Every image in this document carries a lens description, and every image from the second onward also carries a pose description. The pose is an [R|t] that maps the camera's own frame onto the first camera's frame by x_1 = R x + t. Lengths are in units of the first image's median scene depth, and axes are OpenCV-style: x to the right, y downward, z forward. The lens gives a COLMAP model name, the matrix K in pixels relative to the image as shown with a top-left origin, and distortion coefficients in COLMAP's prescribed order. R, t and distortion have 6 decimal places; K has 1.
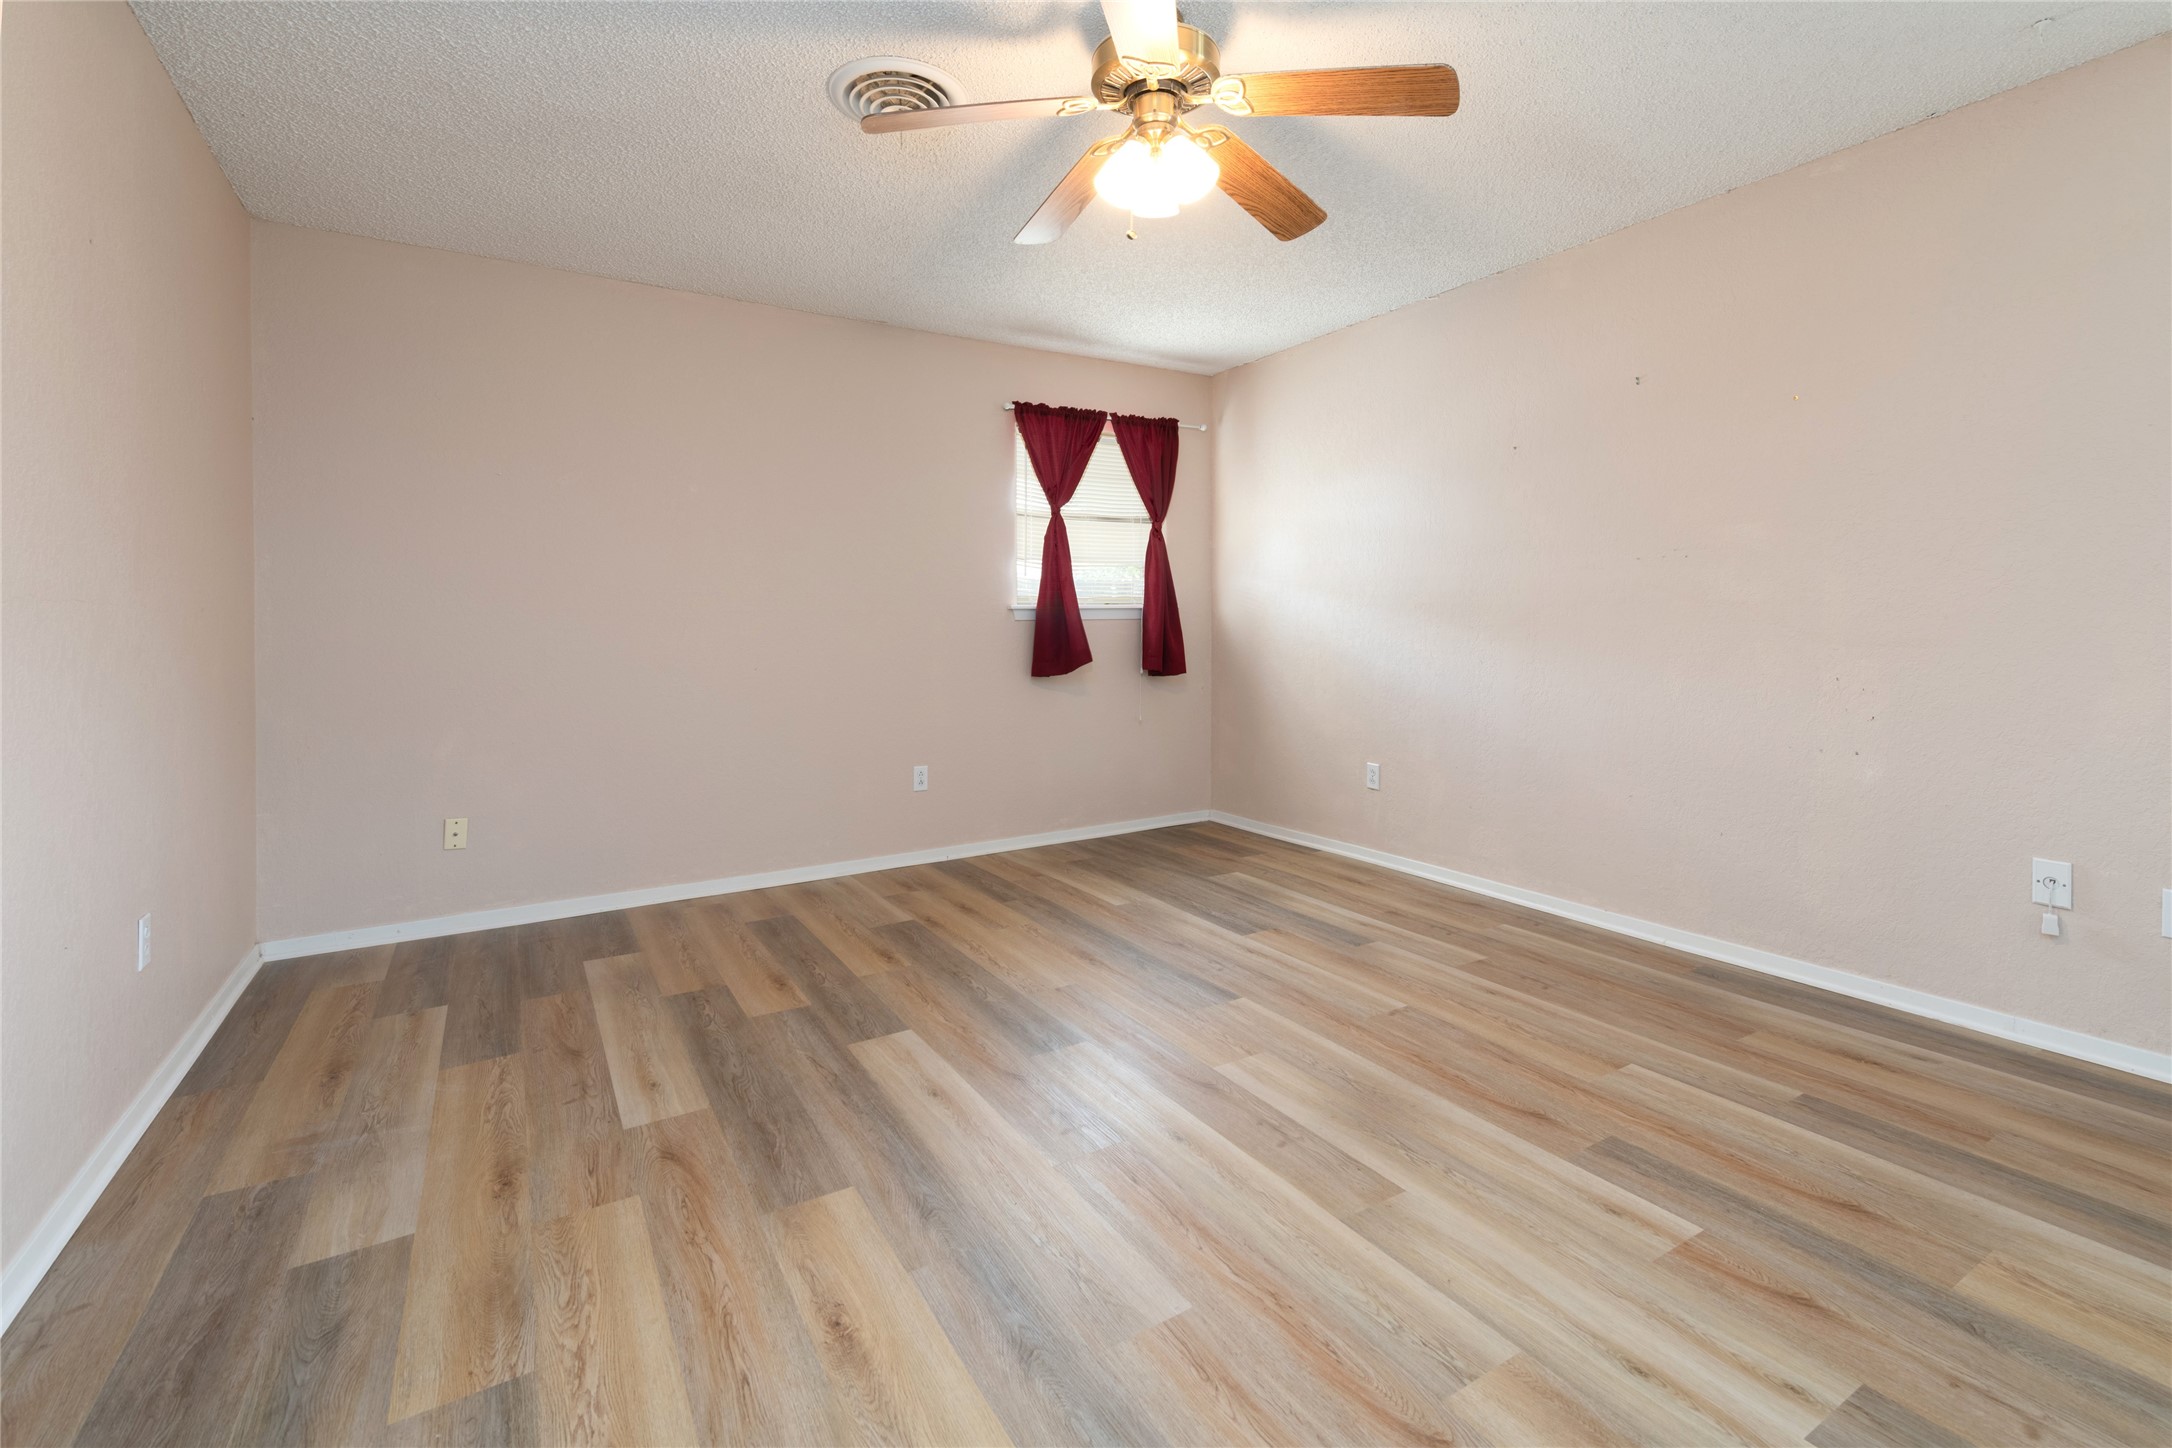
lens RADIAL K [[972.4, 0, 1085.3], [0, 972.4, 714.3], [0, 0, 1]] dist [0.019168, -0.005442]
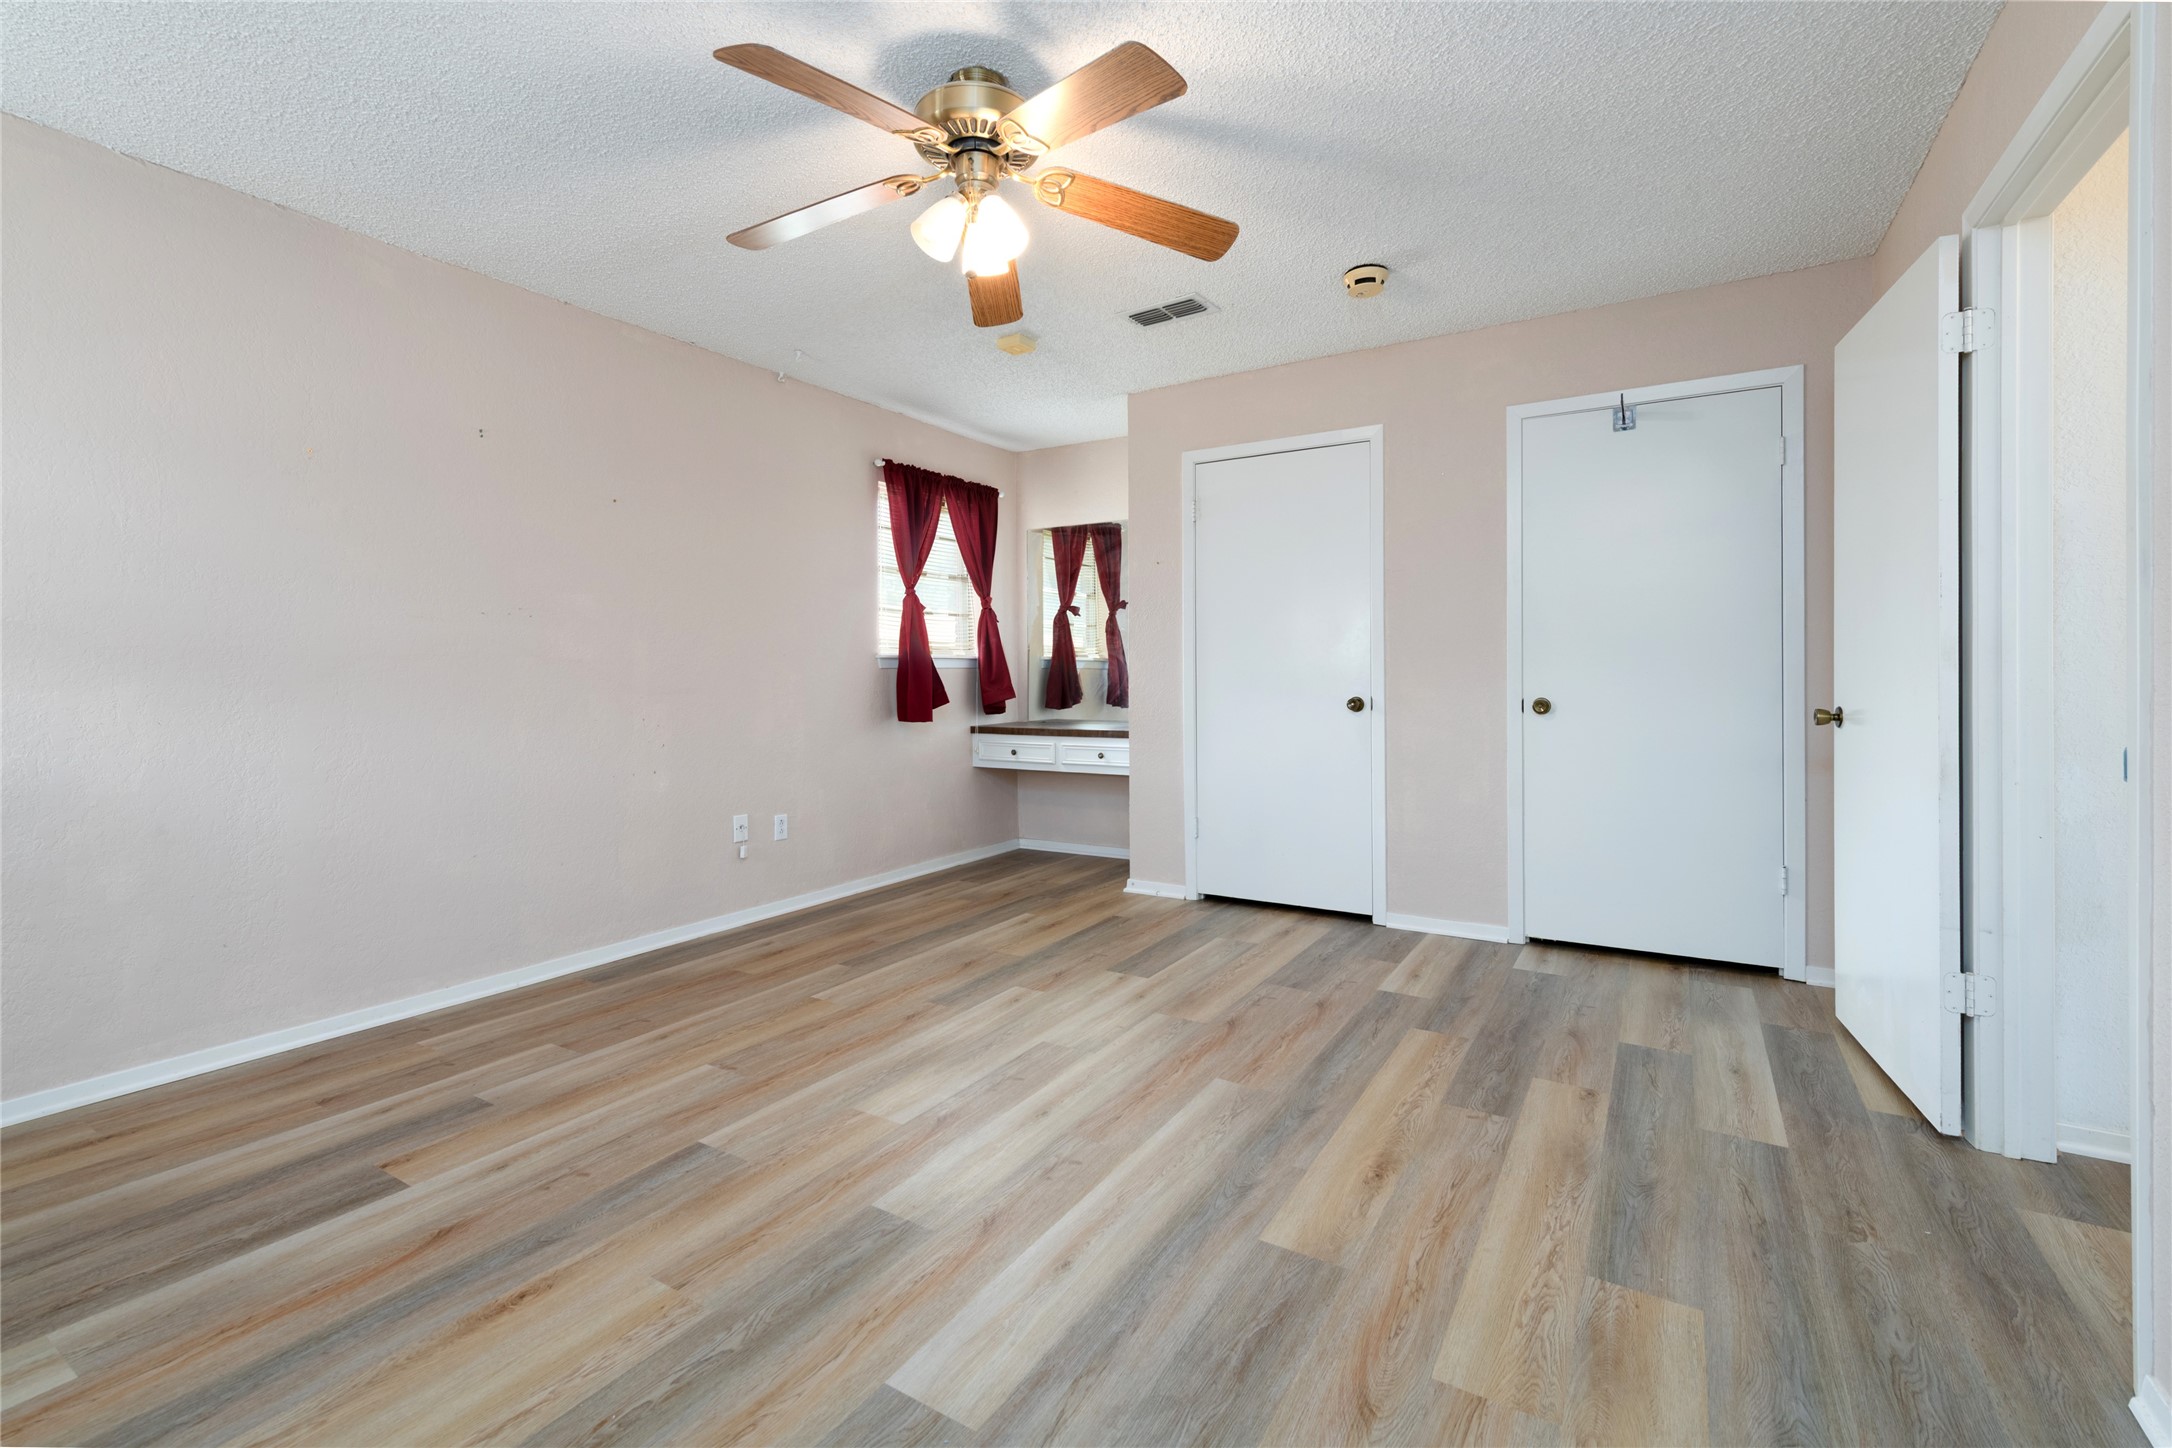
lens RADIAL K [[972.4, 0, 1075.4], [0, 972.4, 685.5], [0, 0, 1]] dist [0.019168, -0.005442]
pose [[-0.466506, -0.001512, 0.884517, -0.963057], [0.090754, 0.994639, 0.049564, -0.130597], [-0.879850, 0.103395, -0.463868, 1.469318]]
